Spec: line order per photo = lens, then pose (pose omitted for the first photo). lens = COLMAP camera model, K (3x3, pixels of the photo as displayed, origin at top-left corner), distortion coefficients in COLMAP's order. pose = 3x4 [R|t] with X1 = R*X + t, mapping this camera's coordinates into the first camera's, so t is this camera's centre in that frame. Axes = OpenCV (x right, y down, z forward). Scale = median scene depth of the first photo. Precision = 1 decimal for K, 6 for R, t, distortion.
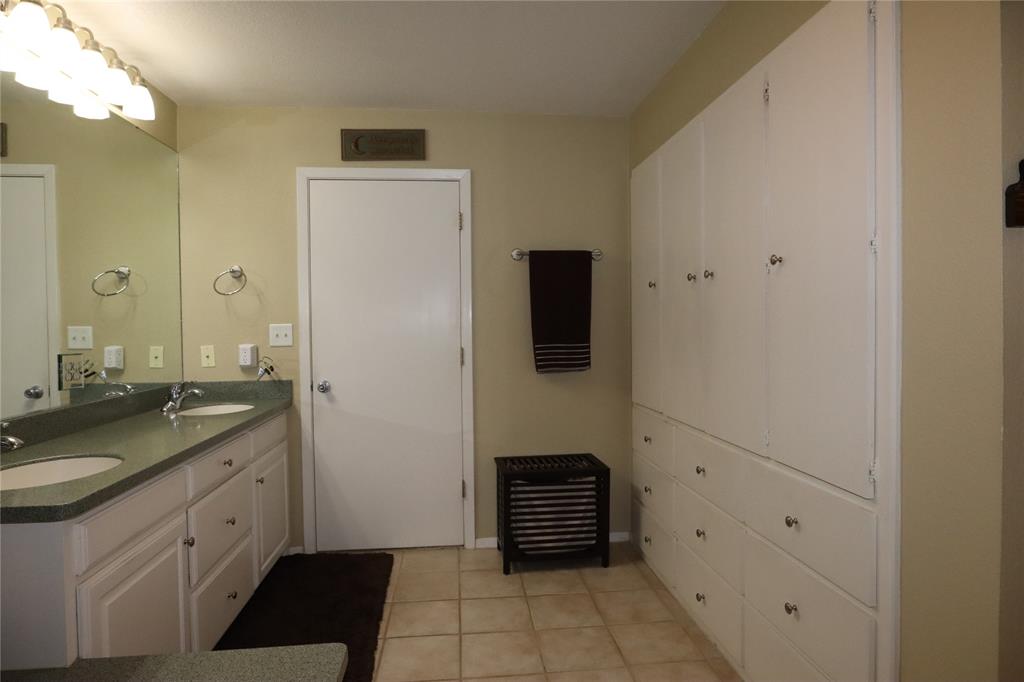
lens RADIAL K [[586.9, 0, 514.5], [0, 586.9, 335.3], [0, 0, 1]] dist [-0.044086, 0.028851]
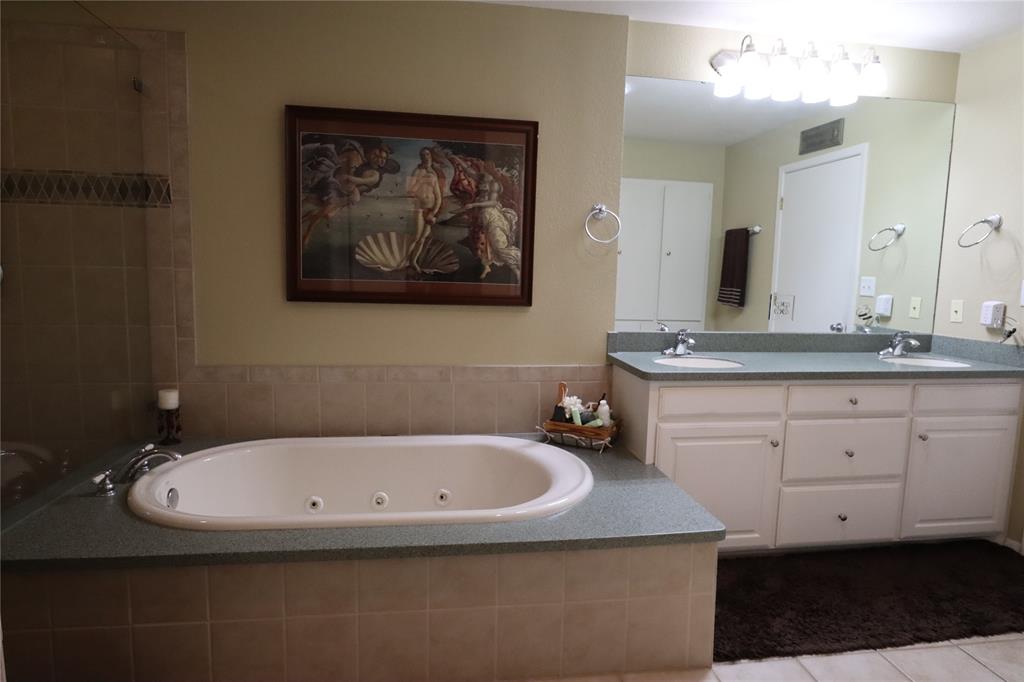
lens RADIAL K [[586.9, 0, 514.5], [0, 586.9, 335.3], [0, 0, 1]] dist [-0.044086, 0.028851]
pose [[0.038426, 0.122634, -0.991708, 0.422404], [-0.044953, 0.991648, 0.120885, -0.008071], [0.998250, 0.039935, 0.043618, 0.221571]]
